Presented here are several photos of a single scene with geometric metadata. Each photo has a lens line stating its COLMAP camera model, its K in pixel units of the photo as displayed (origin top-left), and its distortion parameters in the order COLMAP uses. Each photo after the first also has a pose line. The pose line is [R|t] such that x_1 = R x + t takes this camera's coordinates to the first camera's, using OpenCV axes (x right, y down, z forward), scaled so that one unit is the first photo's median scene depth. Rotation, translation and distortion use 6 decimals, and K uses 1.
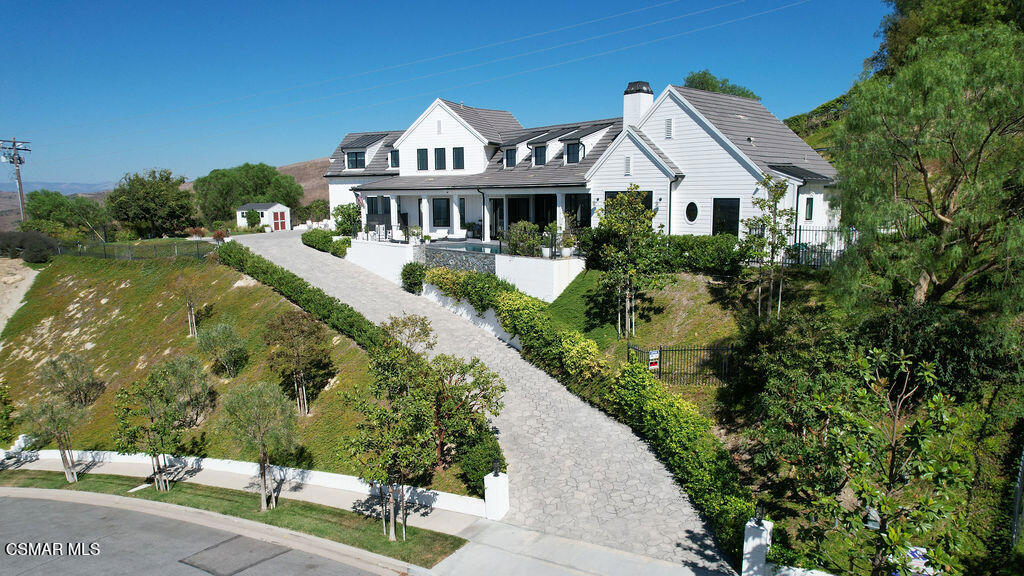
lens RADIAL K [[660.0, 0, 511.3], [0, 660.0, 290.1], [0, 0, 1]] dist [-0.060362, 0.049281]
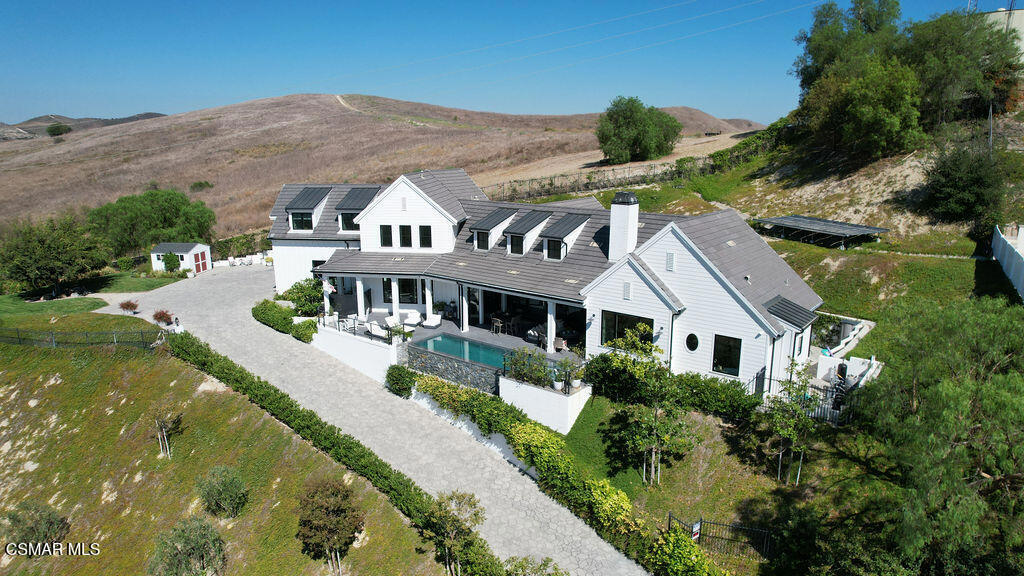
lens RADIAL K [[660.0, 0, 513.2], [0, 660.0, 289.7], [0, 0, 1]] dist [-0.060362, 0.049281]
pose [[0.981410, -0.039352, 0.187845, -0.164444], [0.023269, 0.995931, 0.087069, -0.240018], [-0.190506, -0.081079, 0.978332, 0.012172]]
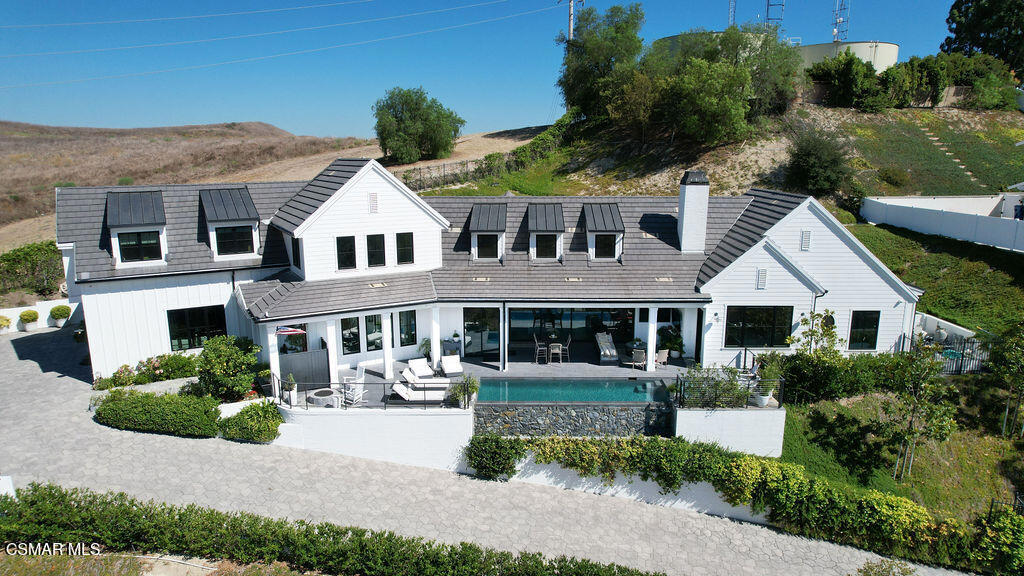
lens RADIAL K [[660.0, 0, 510.1], [0, 660.0, 290.3], [0, 0, 1]] dist [-0.060362, 0.049281]
pose [[0.654993, -0.144918, 0.741609, -0.611162], [0.103816, 0.989389, 0.101646, -0.253648], [-0.748470, 0.010413, 0.663087, 0.552930]]
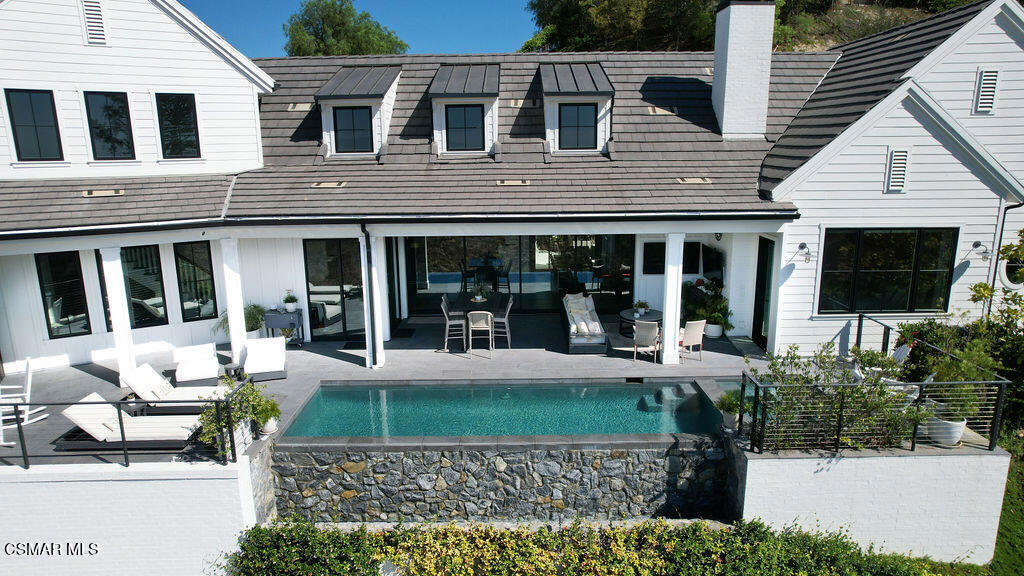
lens RADIAL K [[660.0, 0, 511.7], [0, 660.0, 288.8], [0, 0, 1]] dist [-0.060362, 0.049281]
pose [[0.641217, -0.159048, 0.750696, -0.277635], [0.114809, 0.987158, 0.111080, -0.158659], [-0.758723, 0.014960, 0.651242, 0.766639]]
